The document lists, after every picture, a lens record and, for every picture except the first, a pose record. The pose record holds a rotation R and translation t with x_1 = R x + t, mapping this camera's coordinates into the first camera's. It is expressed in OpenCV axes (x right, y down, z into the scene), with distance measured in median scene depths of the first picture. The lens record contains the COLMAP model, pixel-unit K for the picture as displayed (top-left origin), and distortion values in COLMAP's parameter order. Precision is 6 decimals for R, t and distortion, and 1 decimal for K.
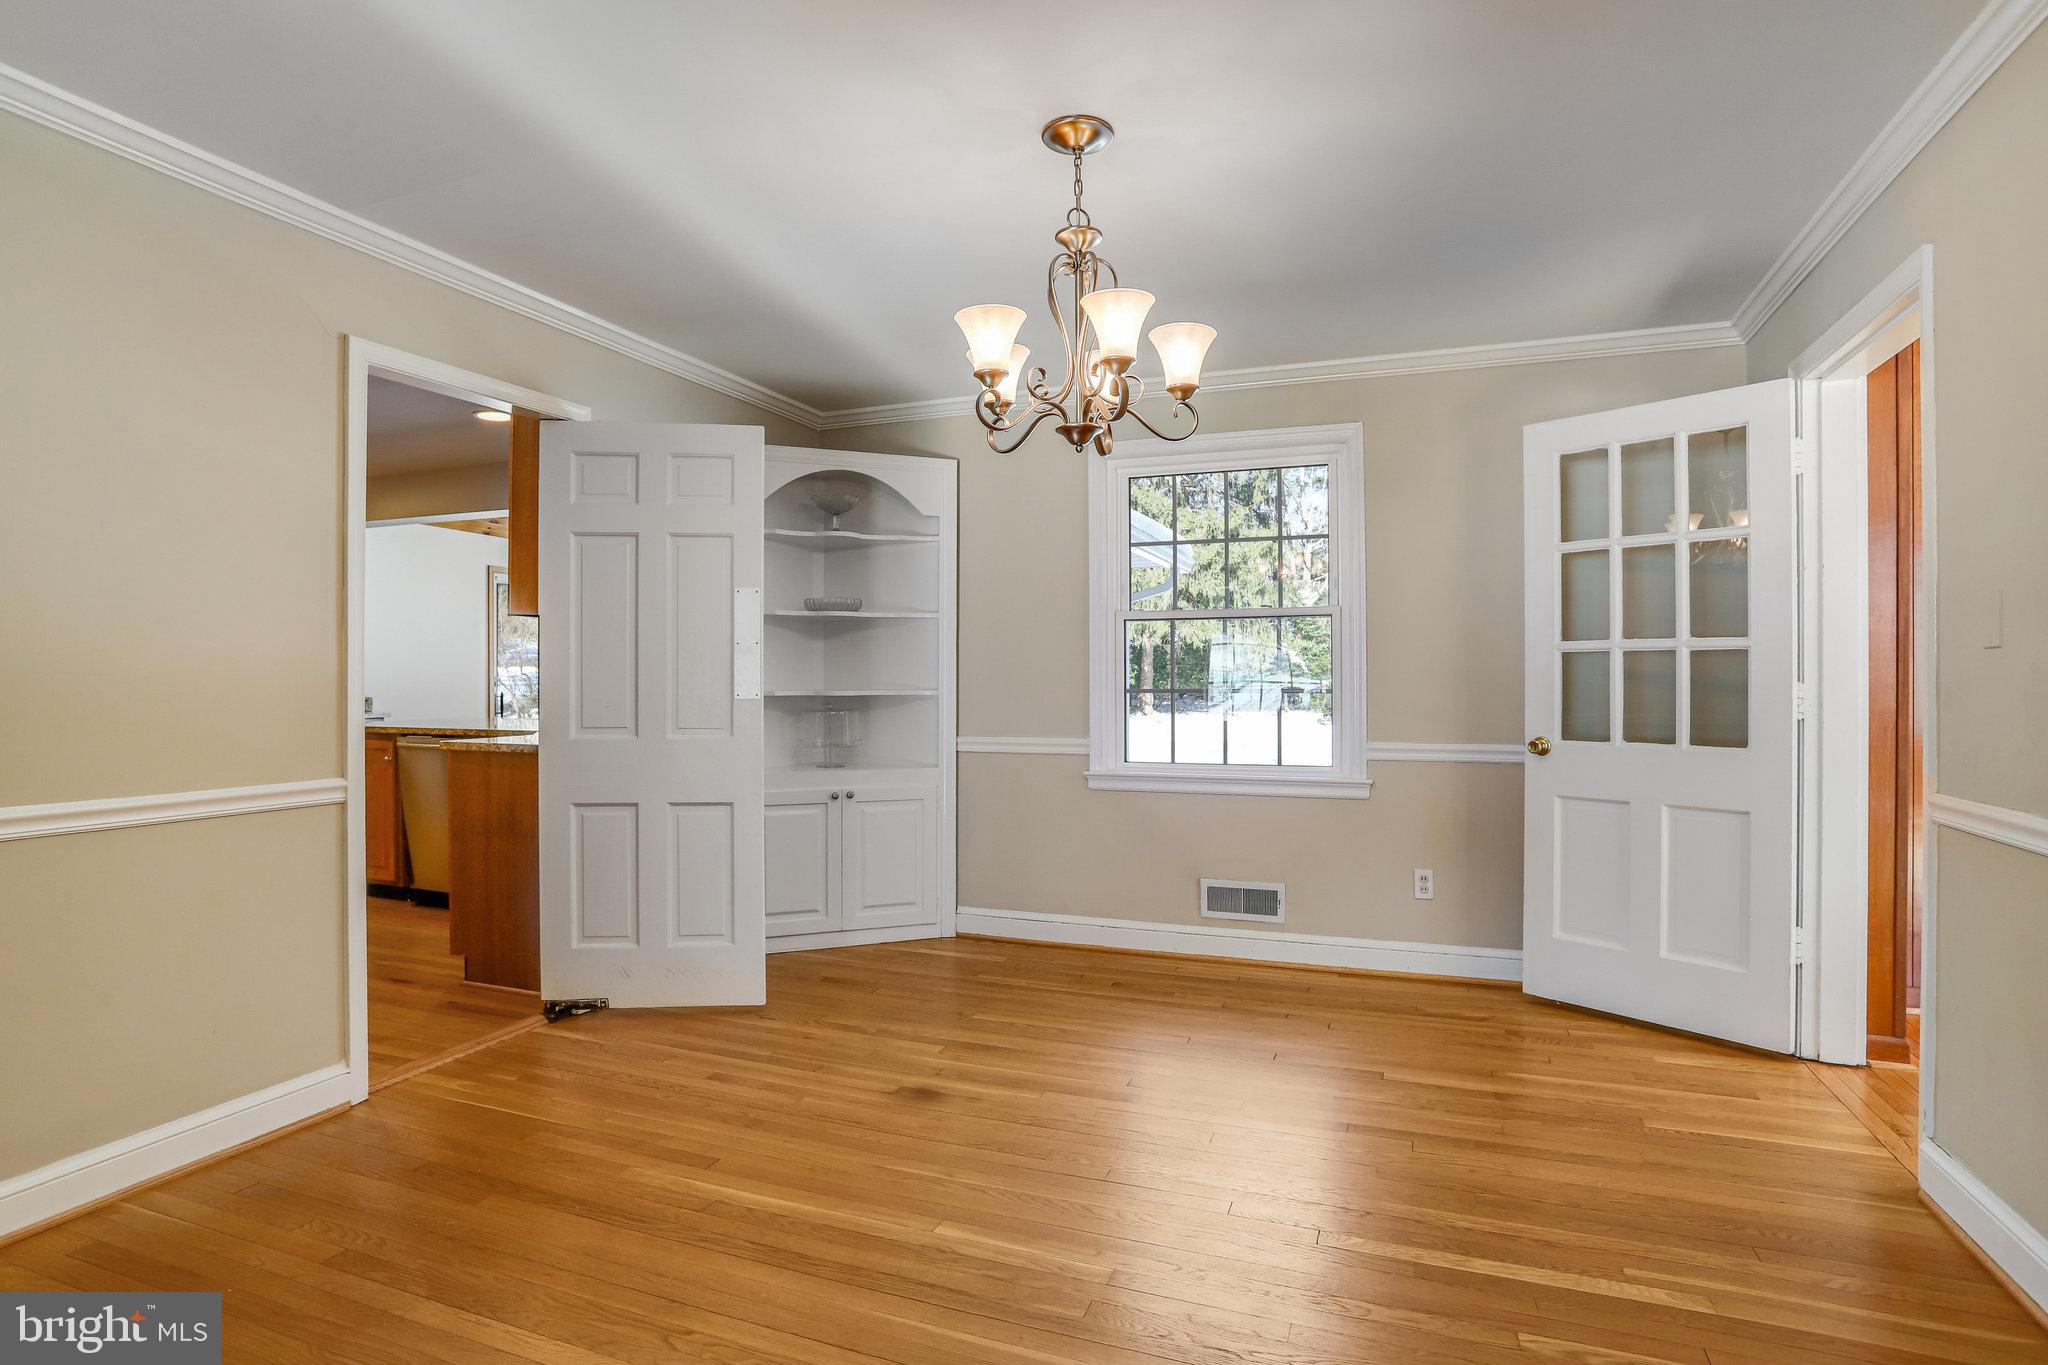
lens RADIAL K [[1018.3, 0, 1017.0], [0, 1018.3, 673.4], [0, 0, 1]] dist [-0.001813, 0.001030]
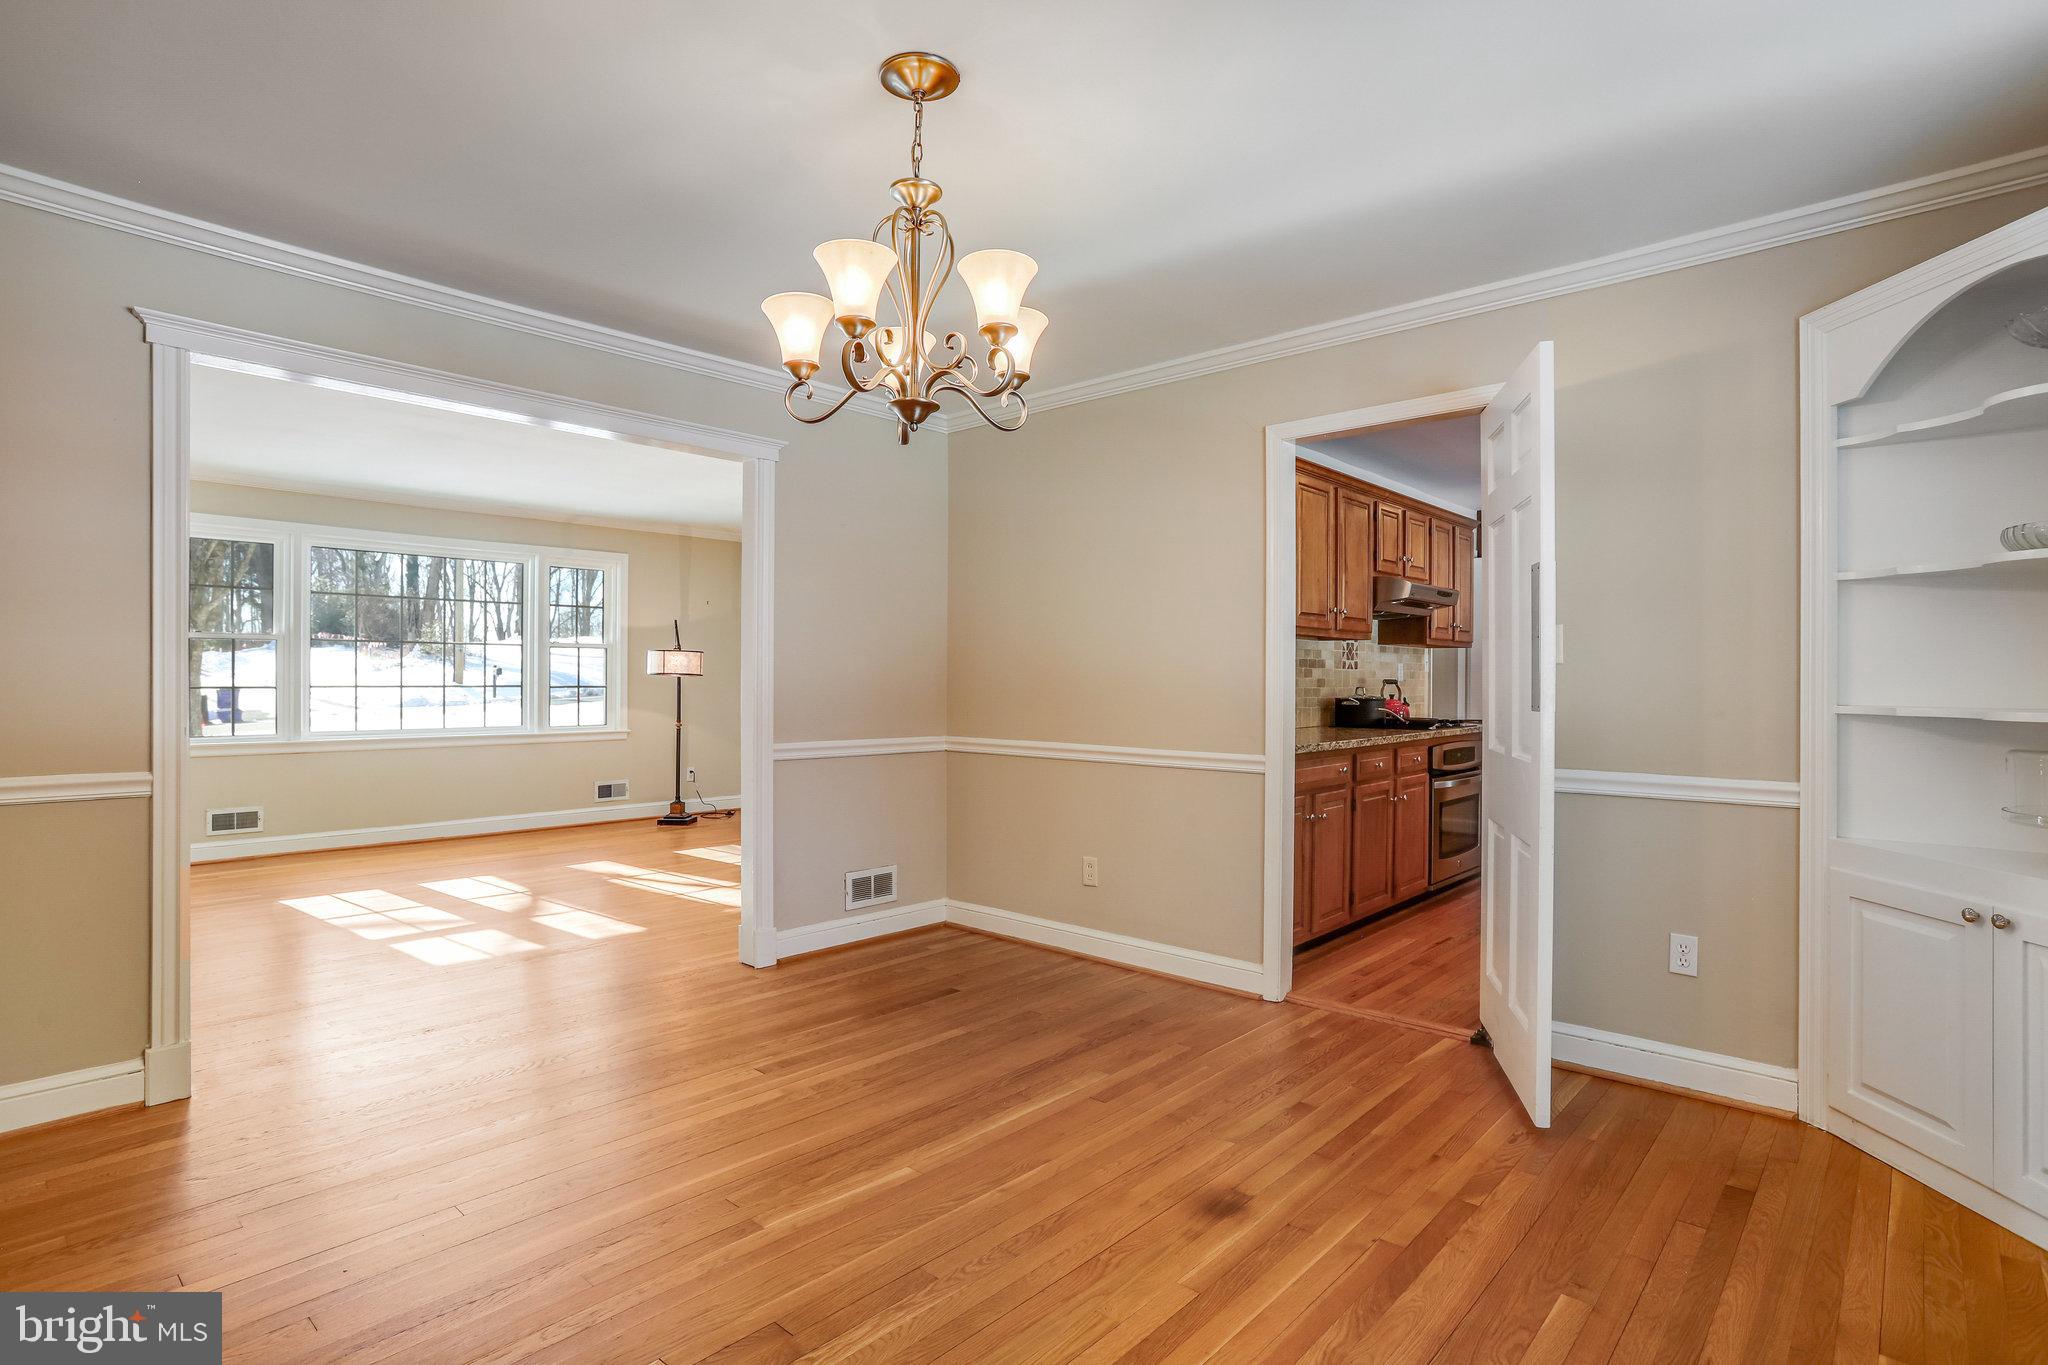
lens RADIAL K [[1018.3, 0, 1025.2], [0, 1018.3, 689.6], [0, 0, 1]] dist [-0.001813, 0.001030]
pose [[-0.333927, 0.002666, -0.942595, 0.723632], [0.001802, 0.999996, 0.002190, 0.010183], [0.942597, -0.000967, -0.333930, 1.153604]]
